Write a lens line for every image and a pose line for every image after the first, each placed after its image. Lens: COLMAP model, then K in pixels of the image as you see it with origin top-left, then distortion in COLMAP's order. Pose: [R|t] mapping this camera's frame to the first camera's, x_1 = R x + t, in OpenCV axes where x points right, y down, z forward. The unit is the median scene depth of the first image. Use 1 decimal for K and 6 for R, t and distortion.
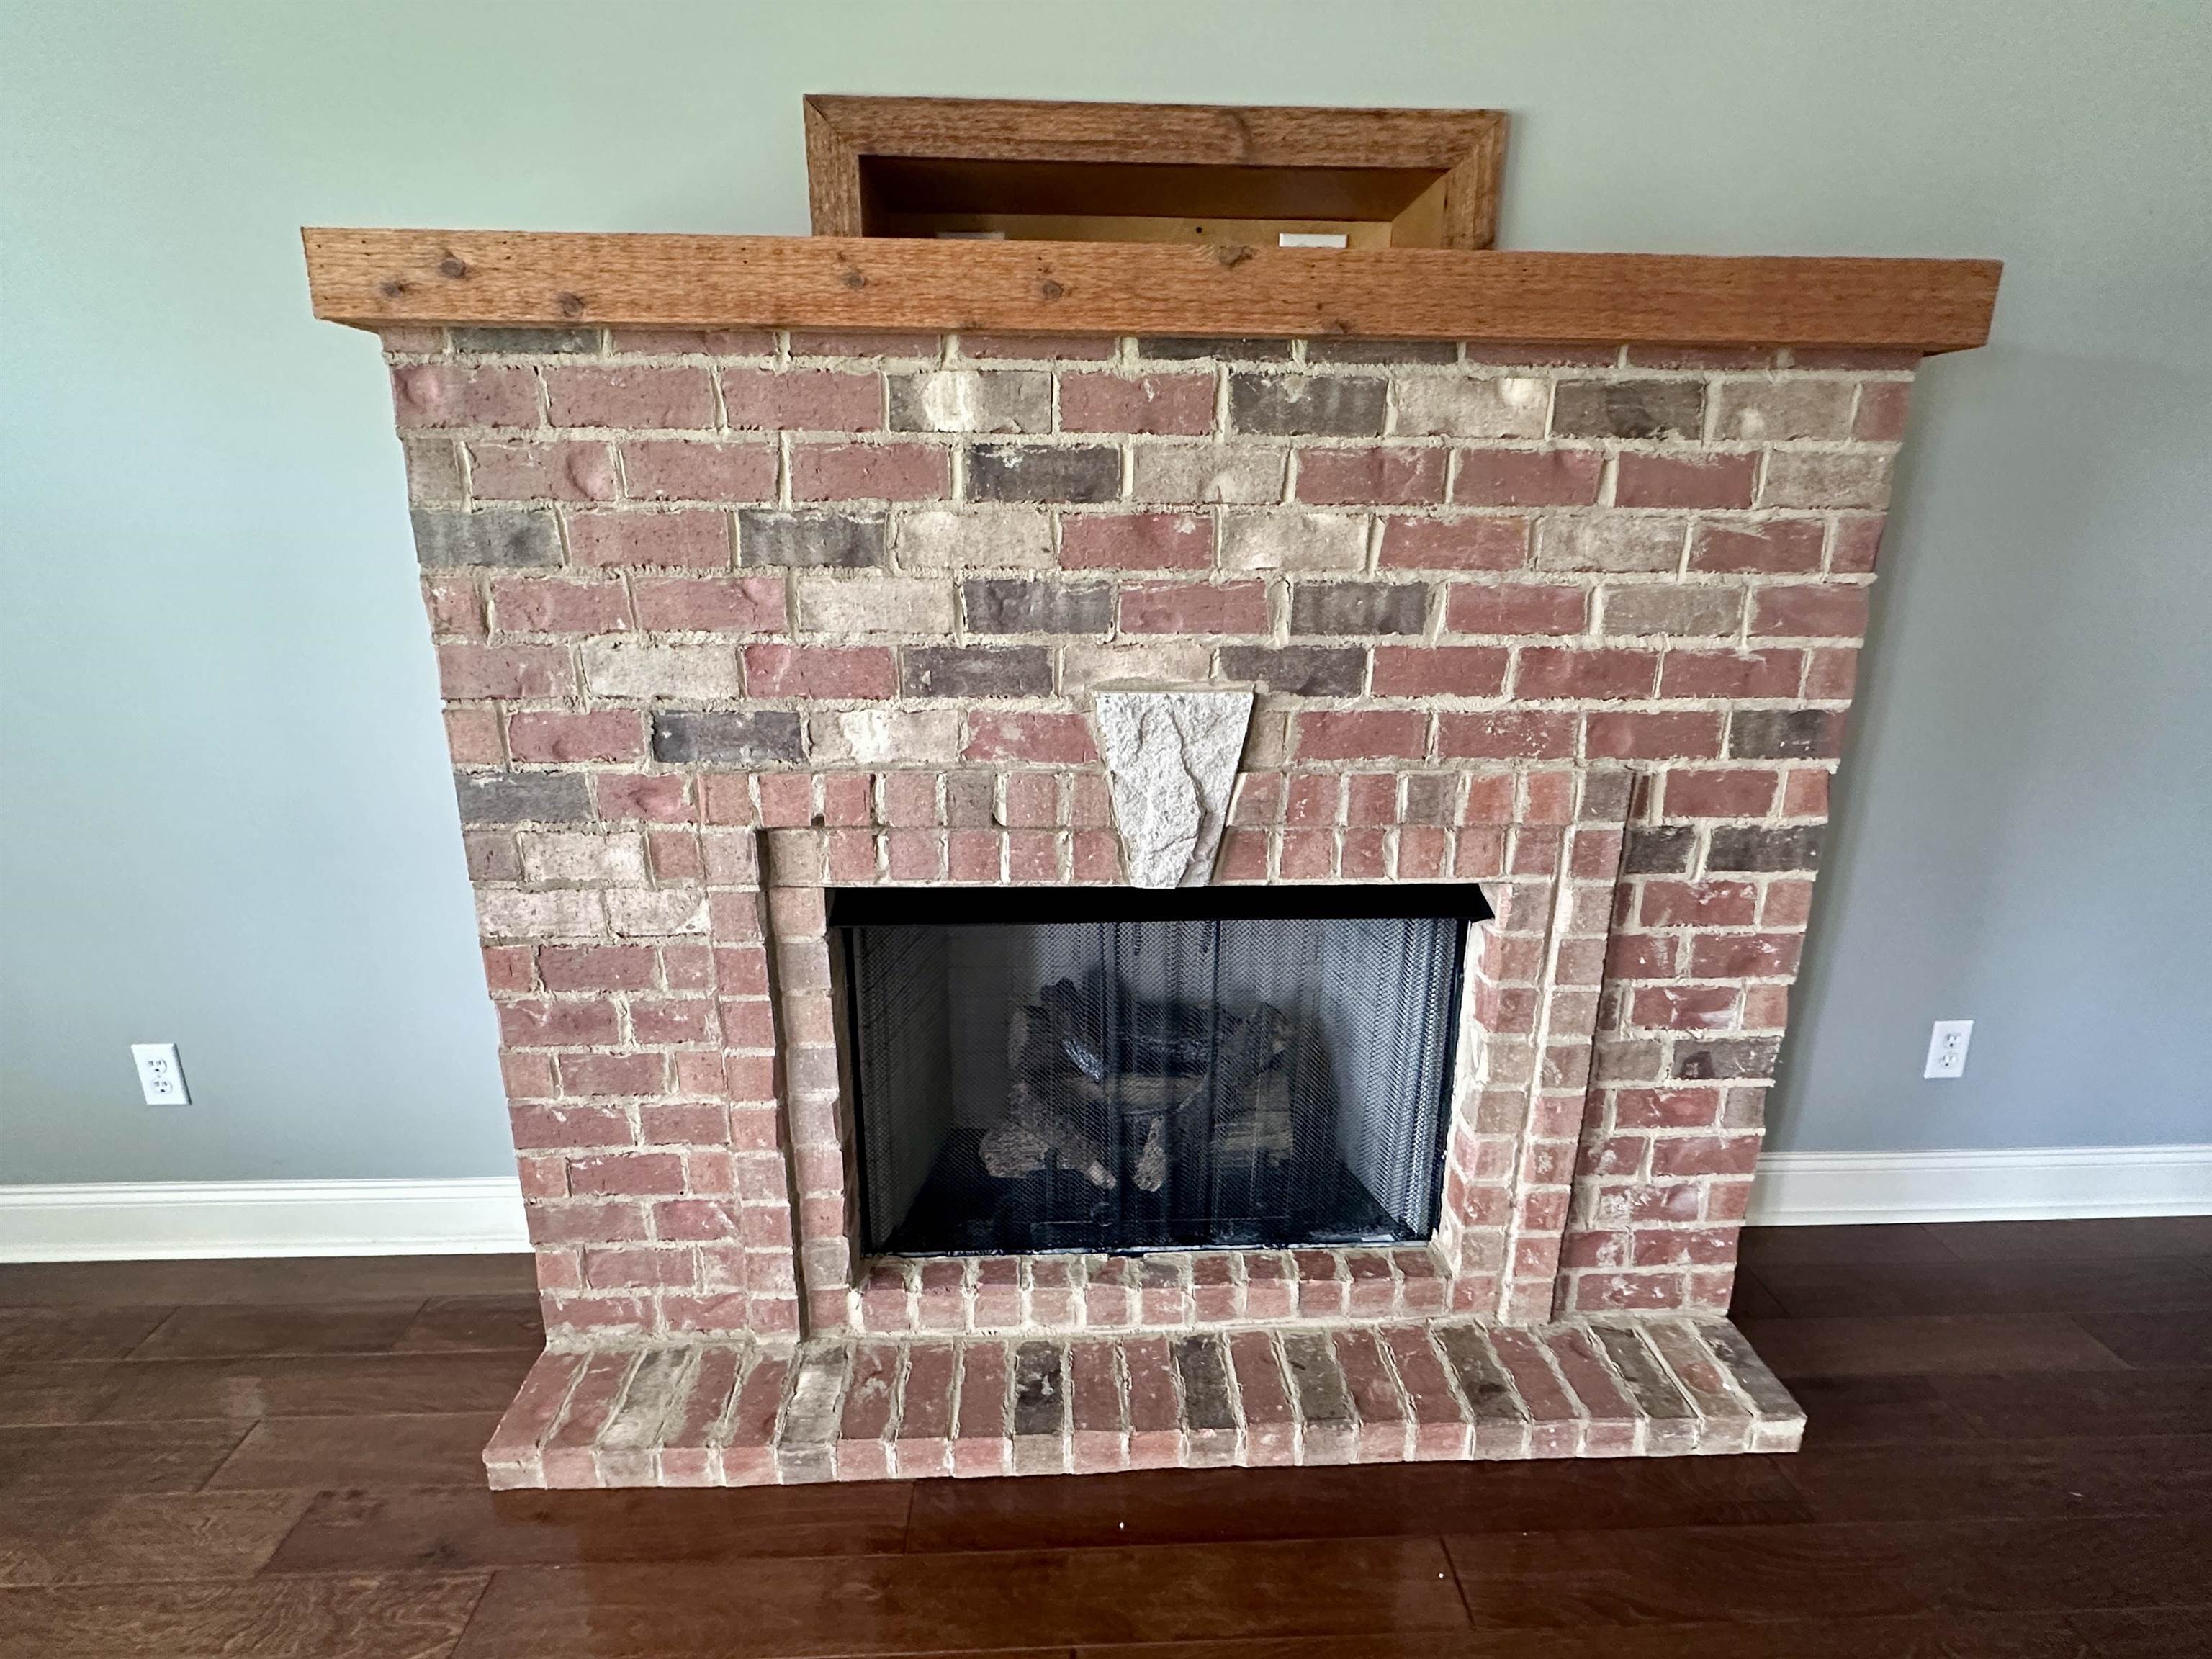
lens RADIAL K [[1091.3, 0, 1107.1], [0, 1091.3, 835.1], [0, 0, 1]] dist [-0.003990, -0.000203]
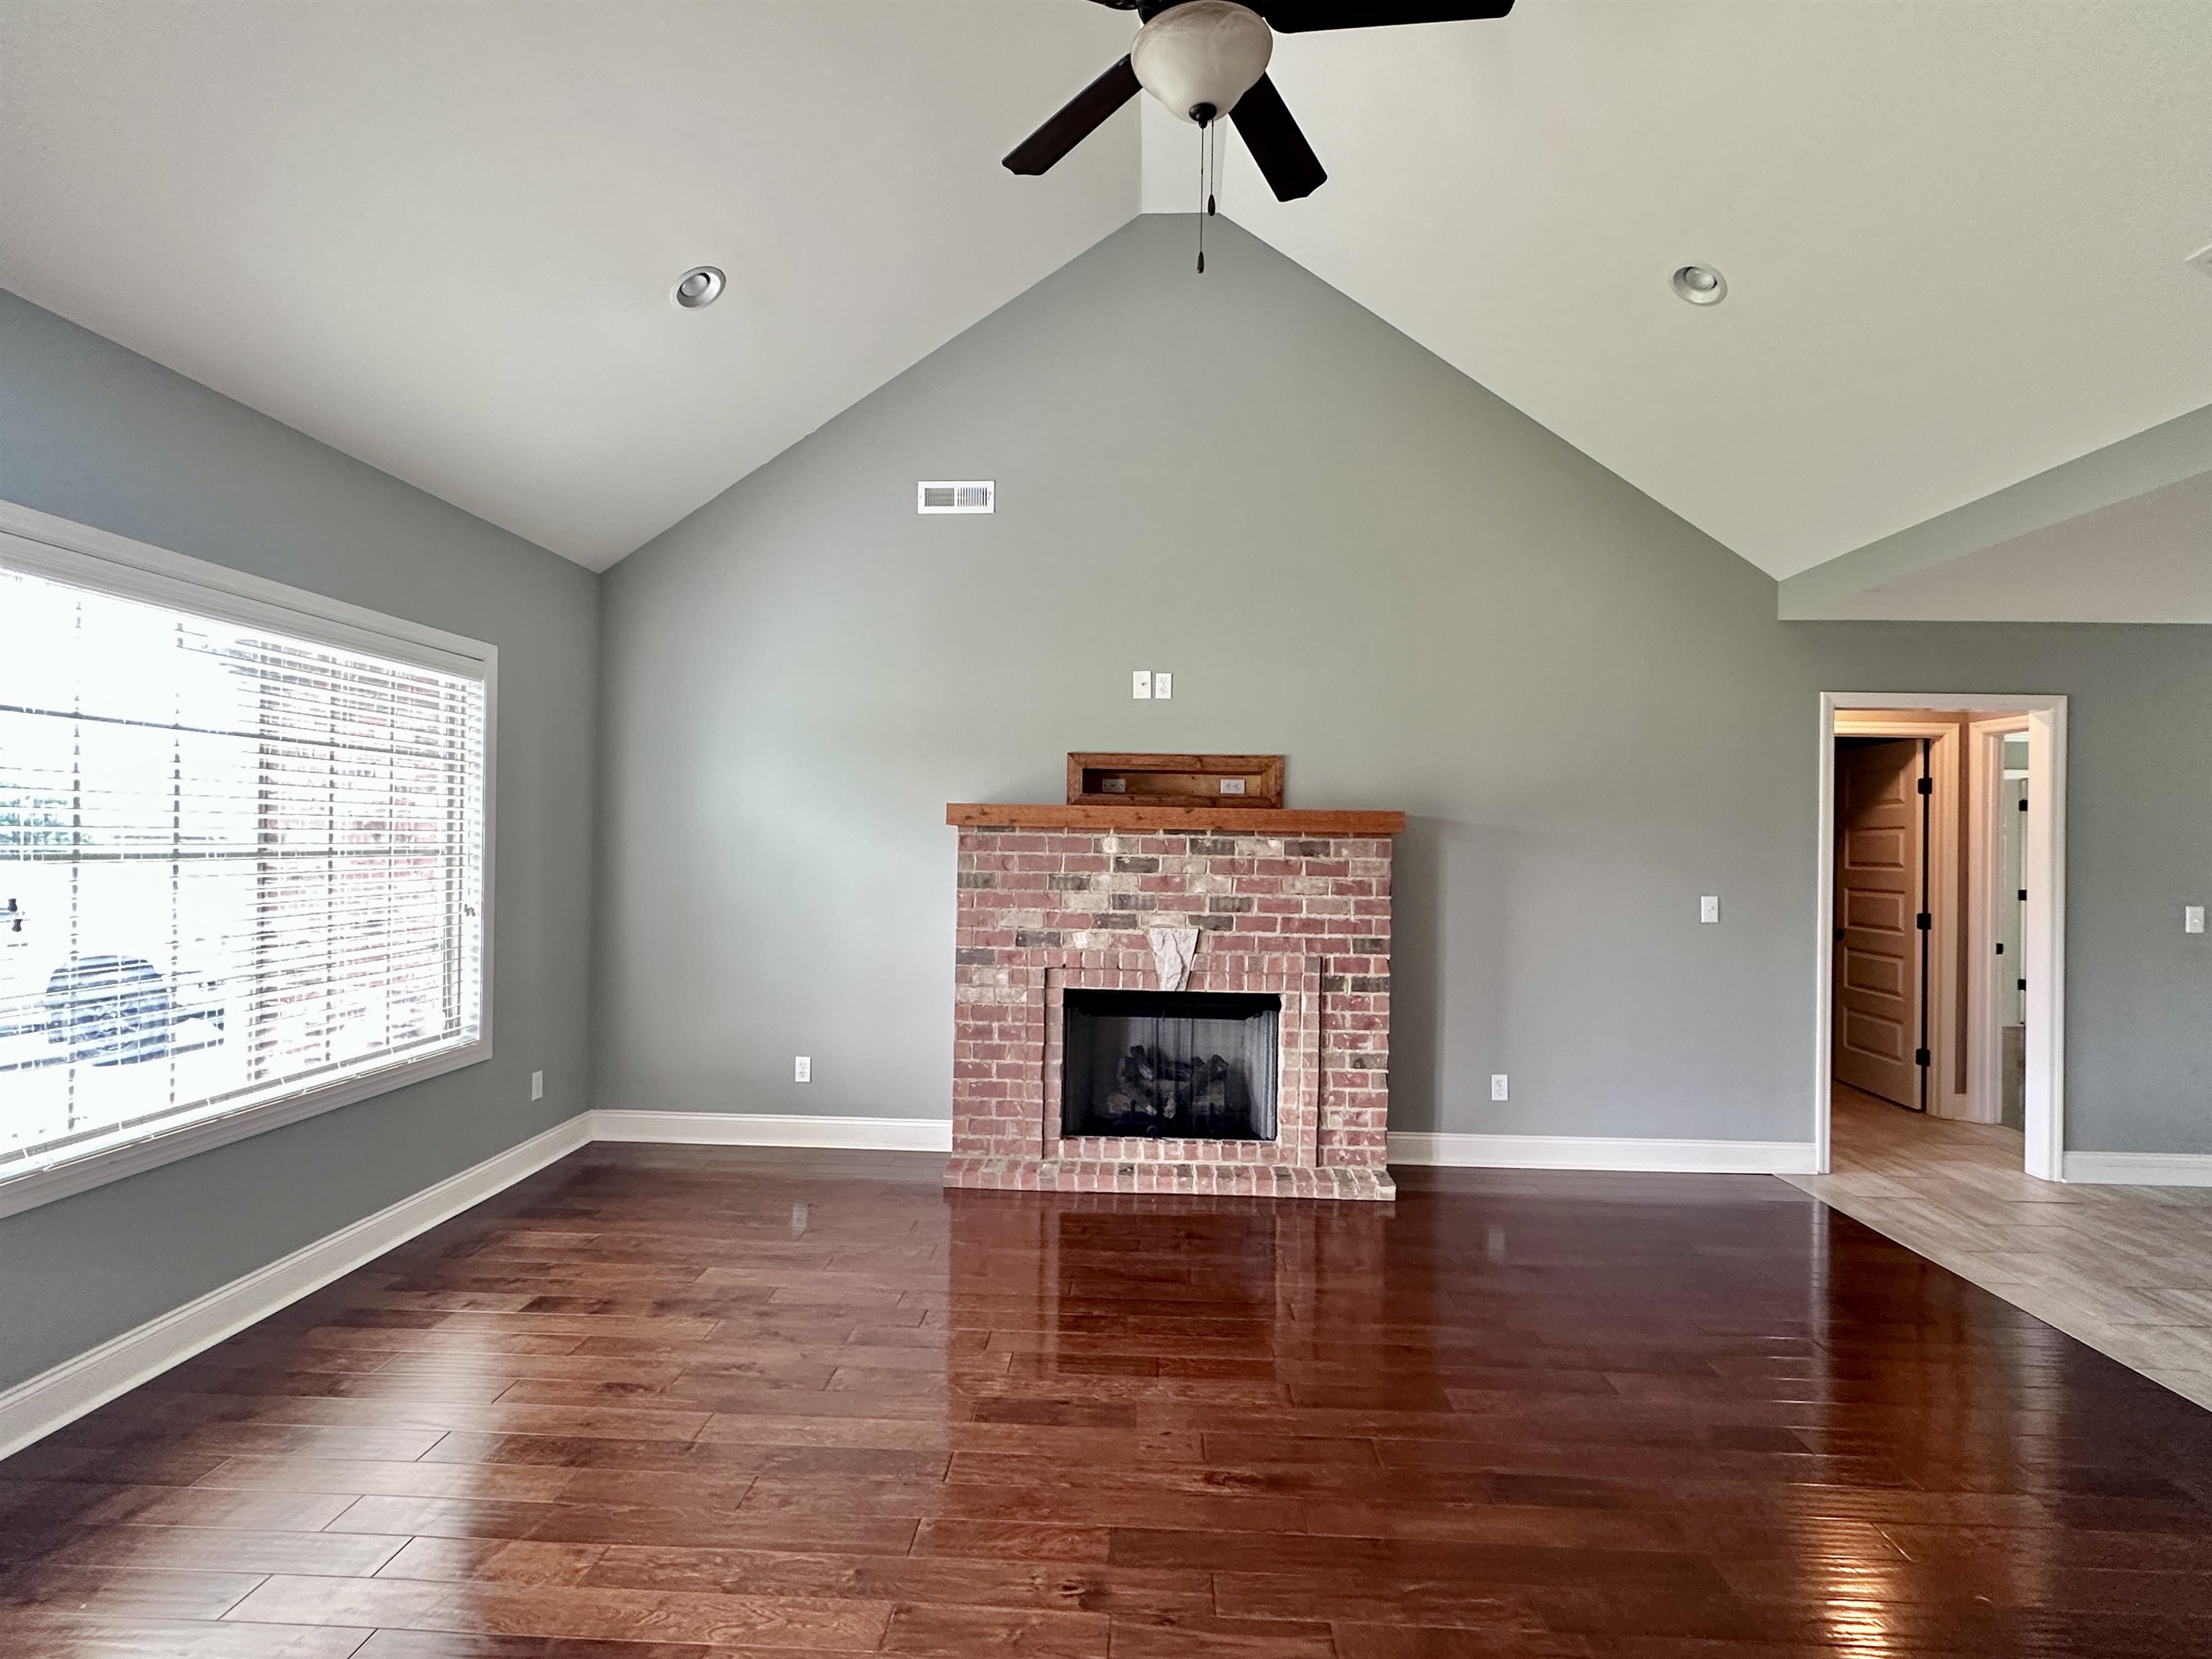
lens RADIAL K [[1091.3, 0, 1107.2], [0, 1091.3, 831.2], [0, 0, 1]] dist [-0.003990, -0.000203]
pose [[0.996283, 0.009659, -0.085602, 0.131281], [-0.034406, 0.955615, -0.292603, 0.525957], [0.078976, 0.294461, 0.952395, -2.107115]]
